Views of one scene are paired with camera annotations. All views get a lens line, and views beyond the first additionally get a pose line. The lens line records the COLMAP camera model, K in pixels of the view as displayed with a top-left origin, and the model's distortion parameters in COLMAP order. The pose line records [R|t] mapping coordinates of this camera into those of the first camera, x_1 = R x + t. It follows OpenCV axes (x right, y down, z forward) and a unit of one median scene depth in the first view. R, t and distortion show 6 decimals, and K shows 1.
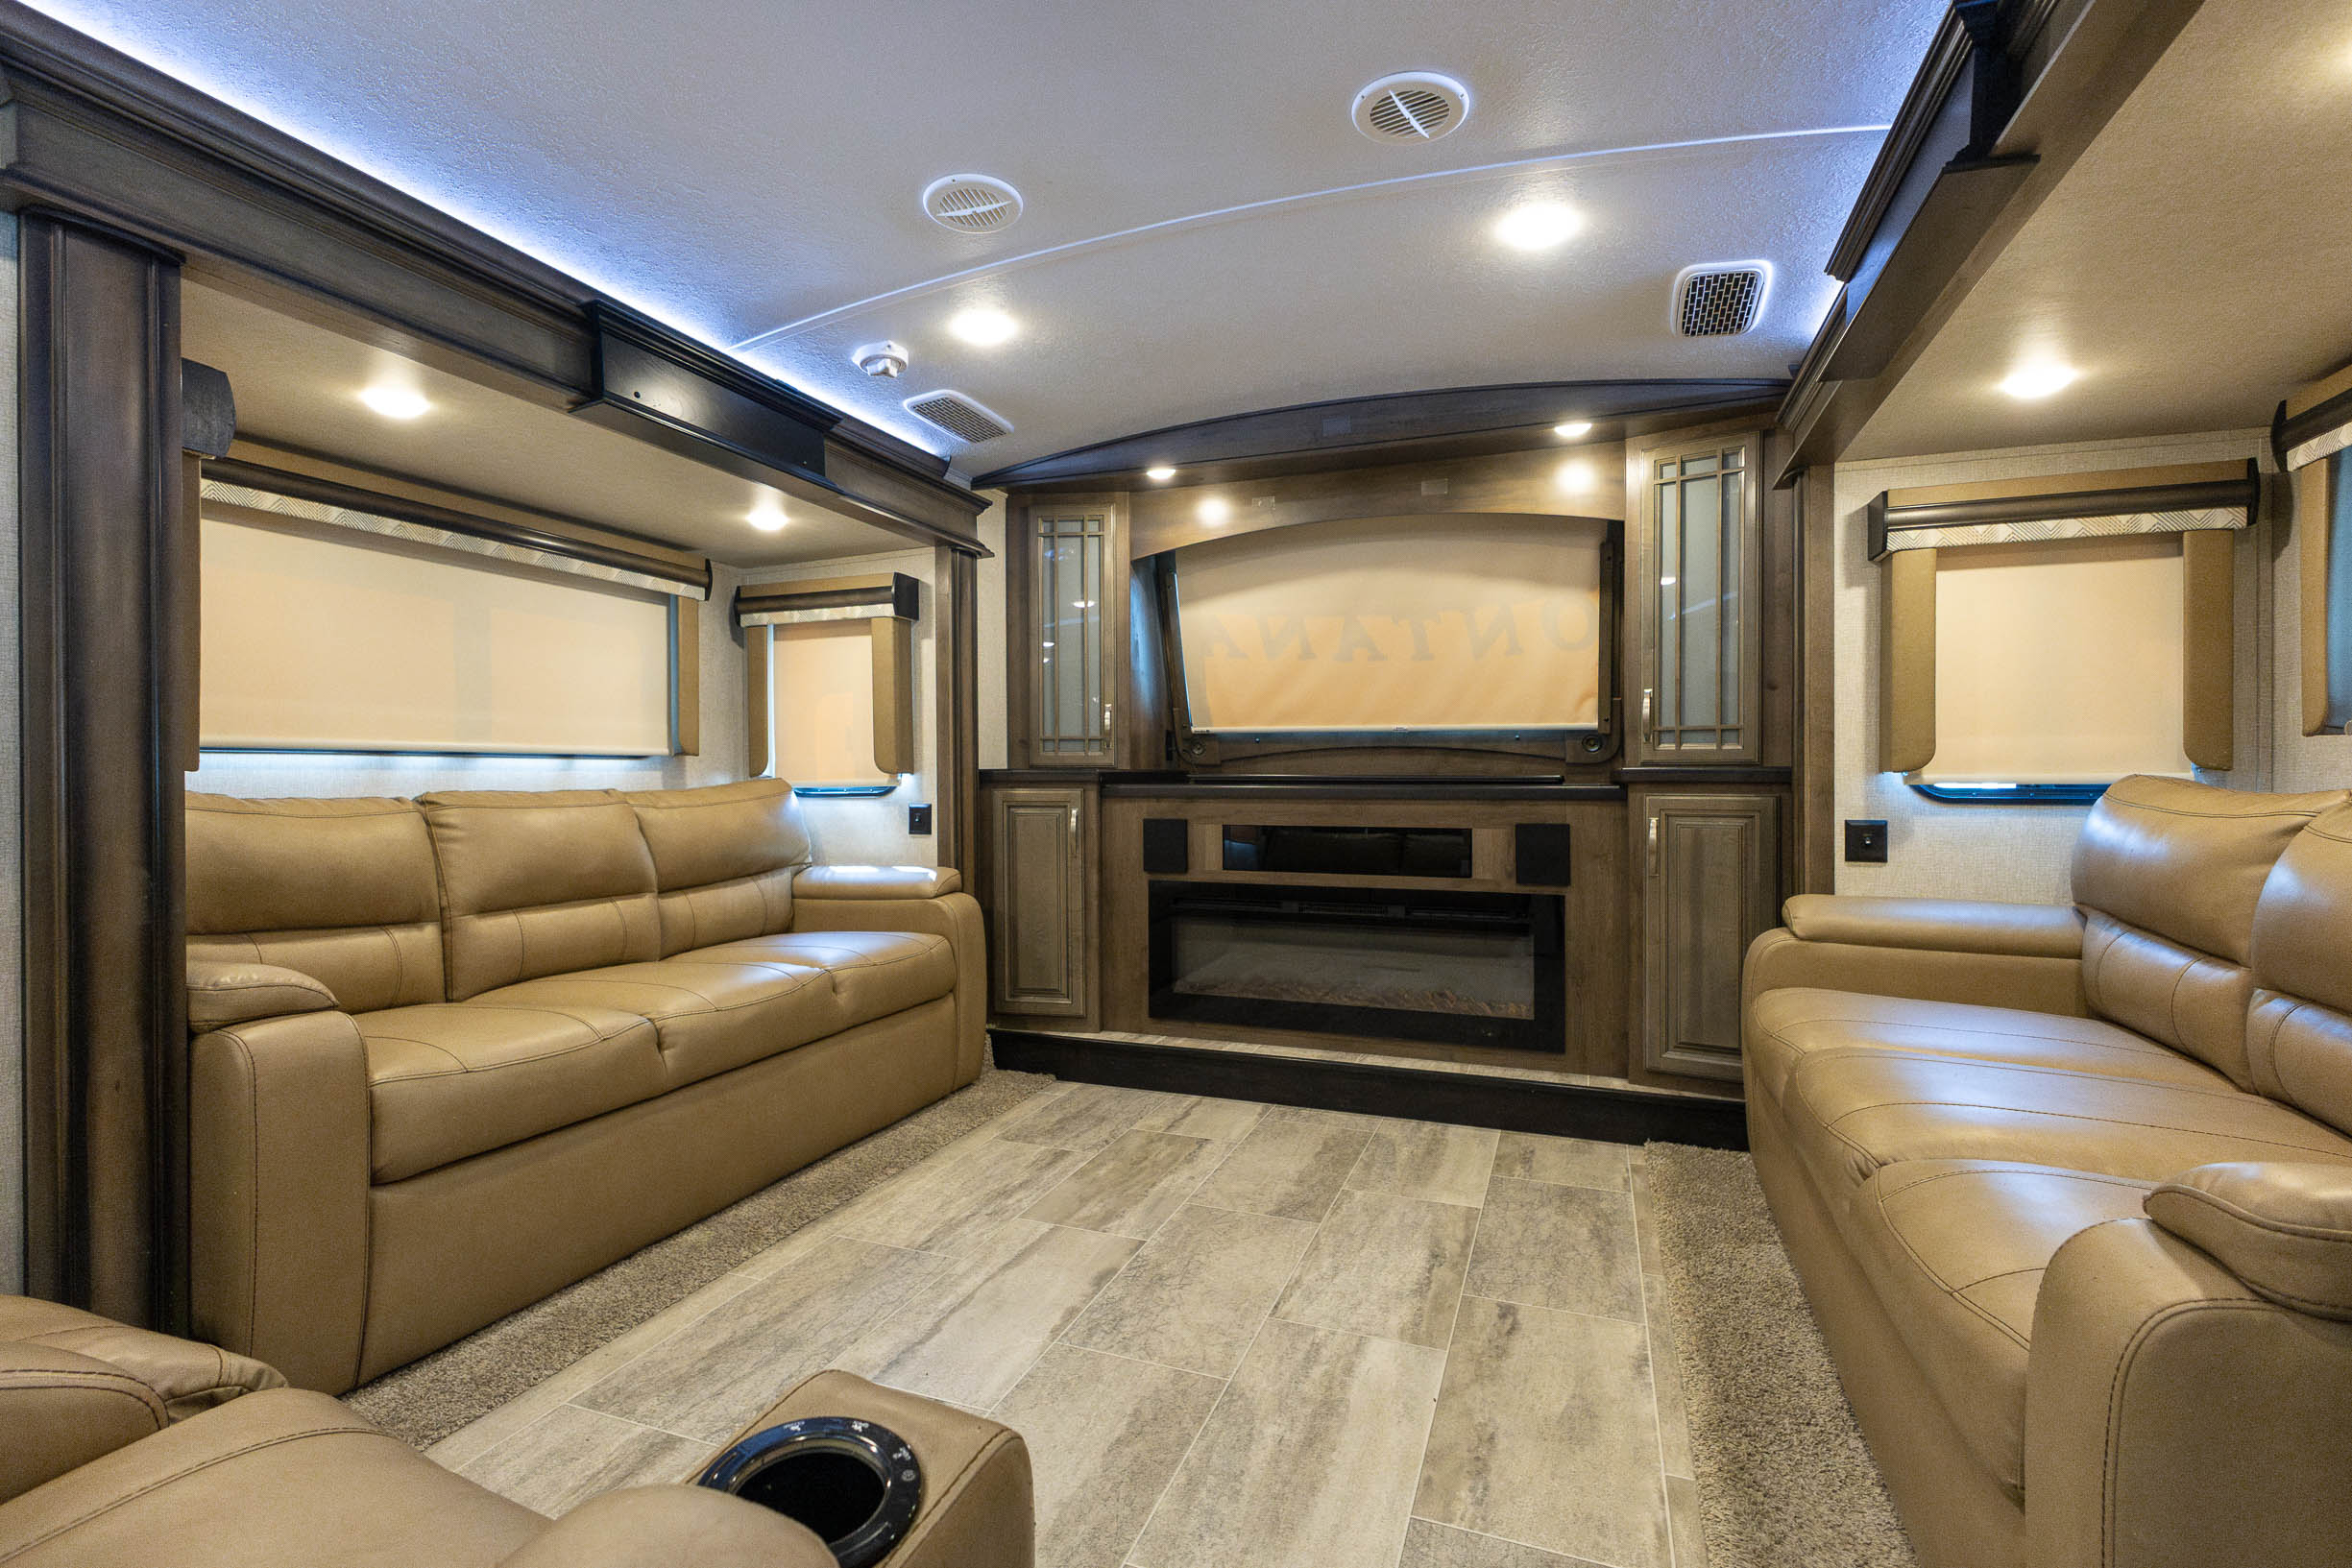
lens RADIAL K [[1065.5, 0, 1176.0], [0, 1065.5, 784.0], [0, 0, 1]] dist [0.011991, 0.000173]
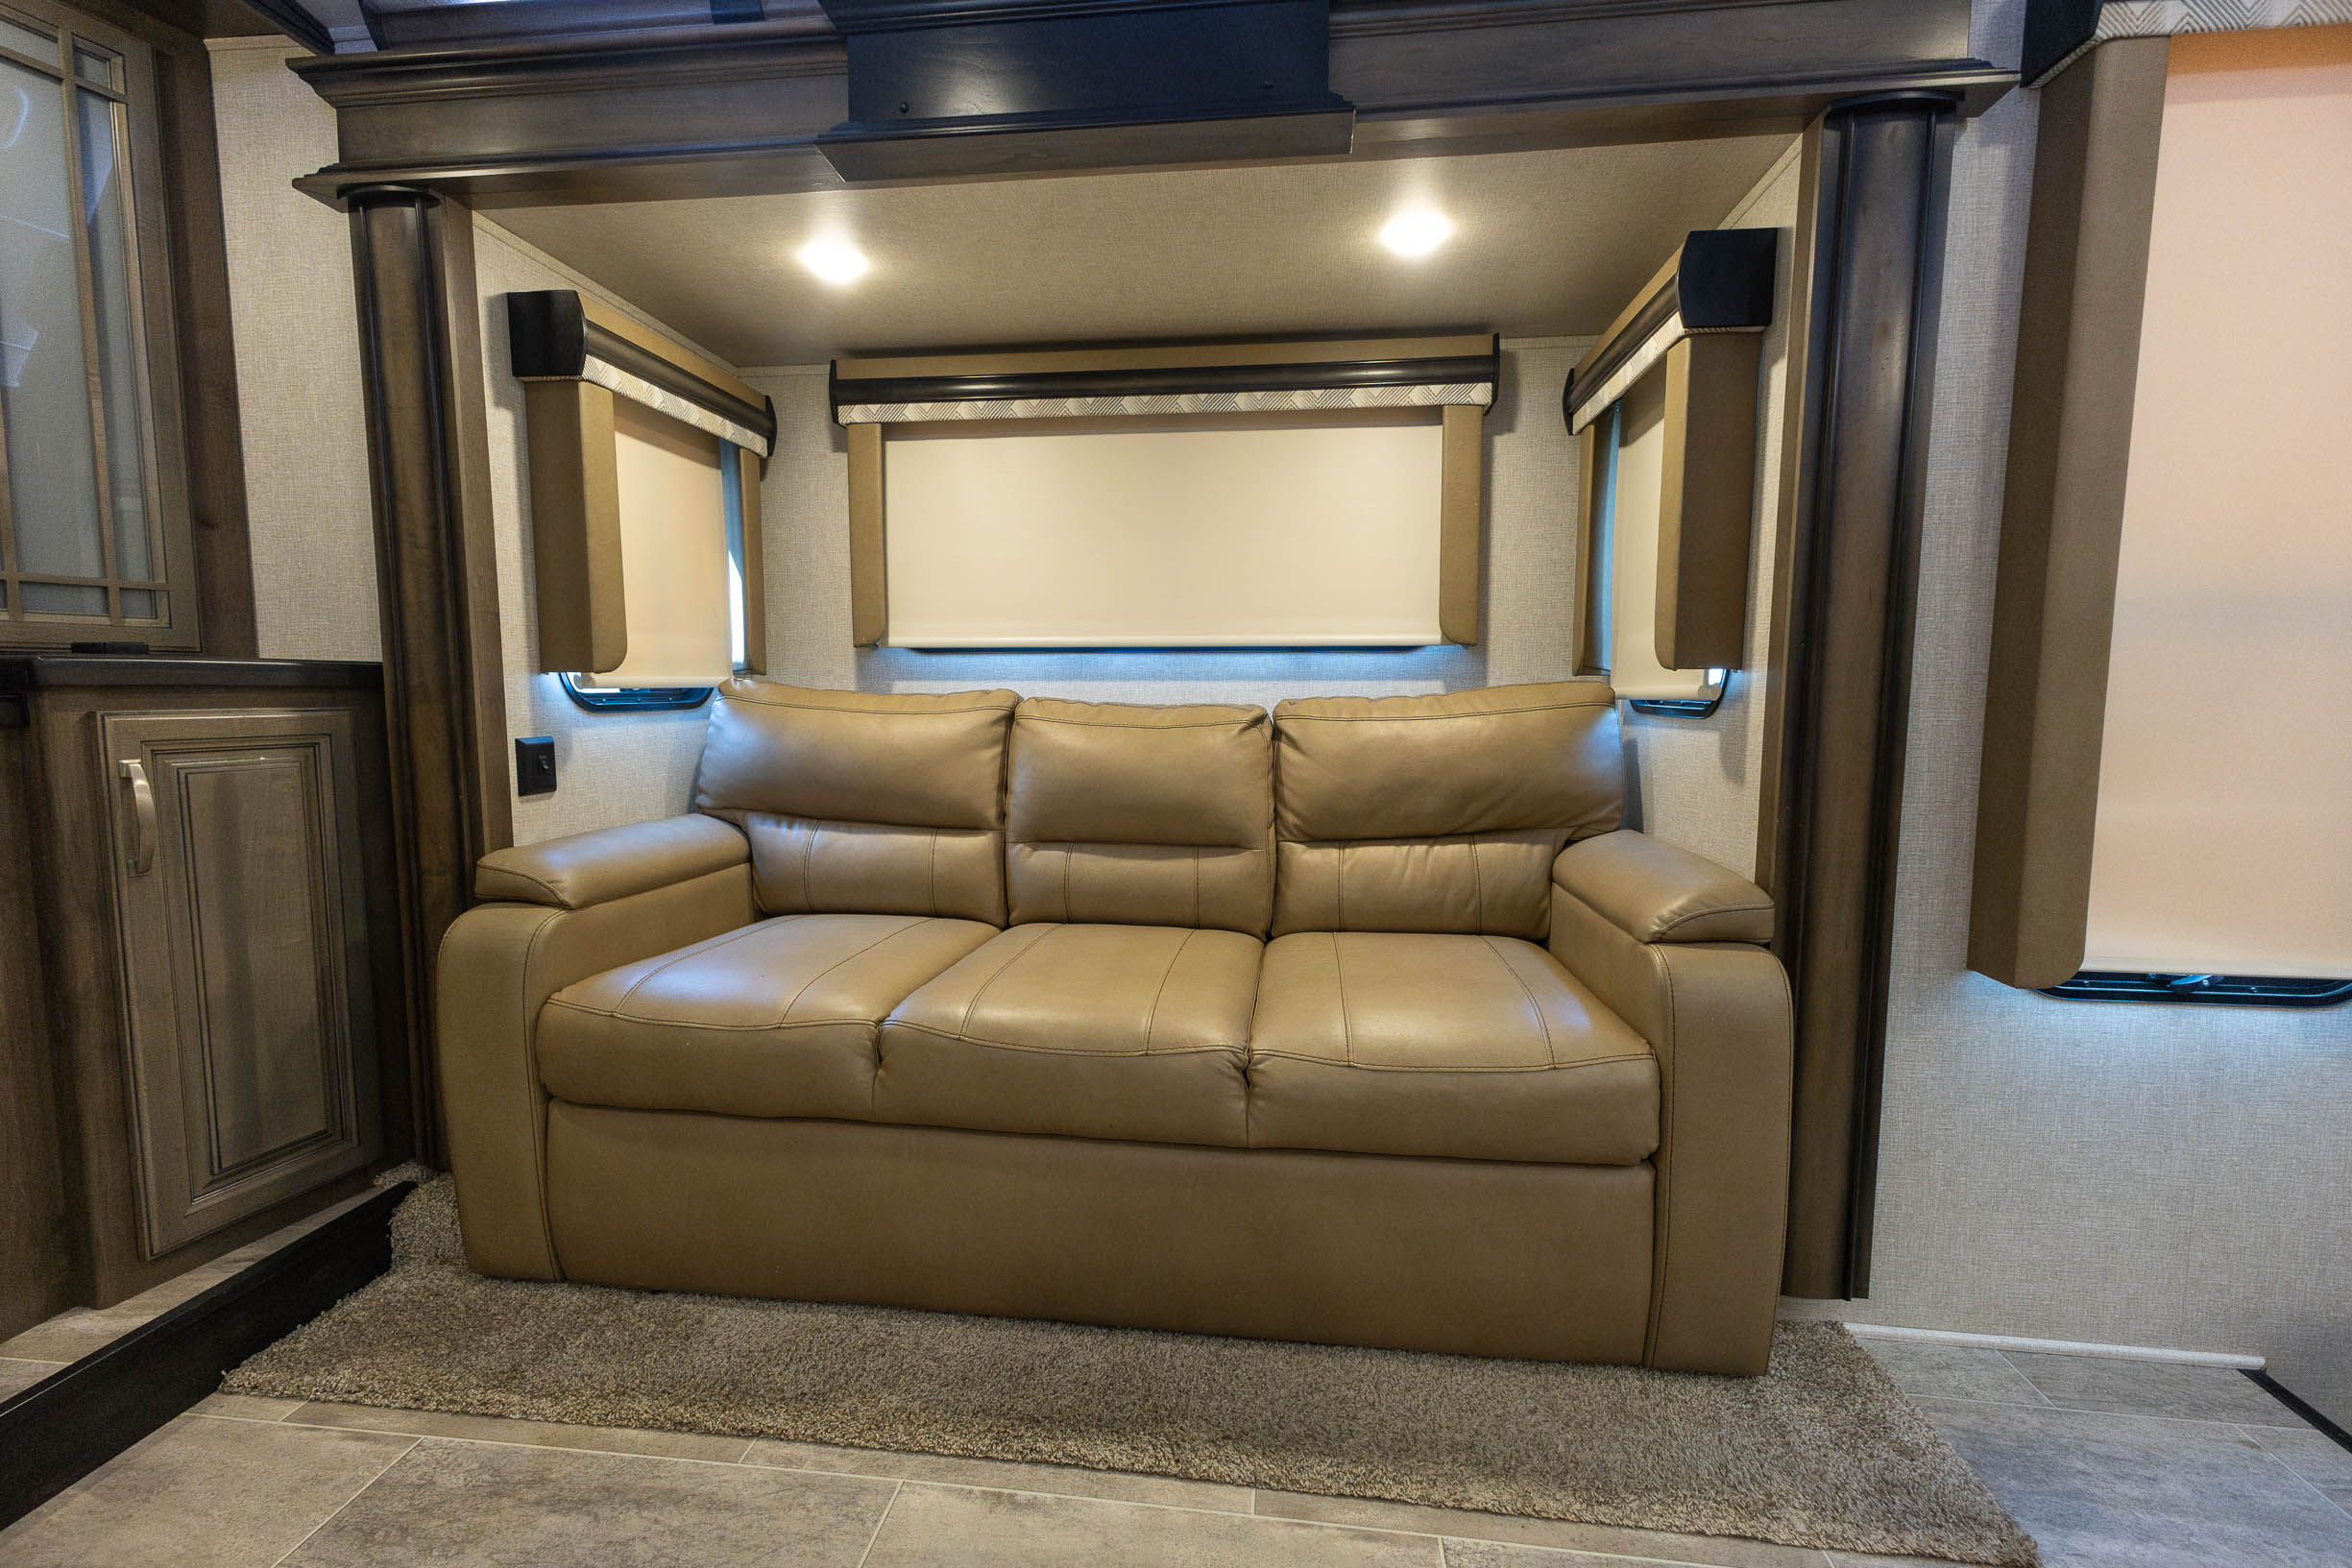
lens RADIAL K [[1018.8, 0, 1176.0], [0, 1018.8, 784.0], [0, 0, 1]] dist [0.001351, 0.000189]
pose [[-0.241976, -0.089814, 0.966116, -0.120737], [0.007426, 0.995506, 0.094406, 0.001904], [-0.970254, 0.030019, -0.240222, 0.620036]]
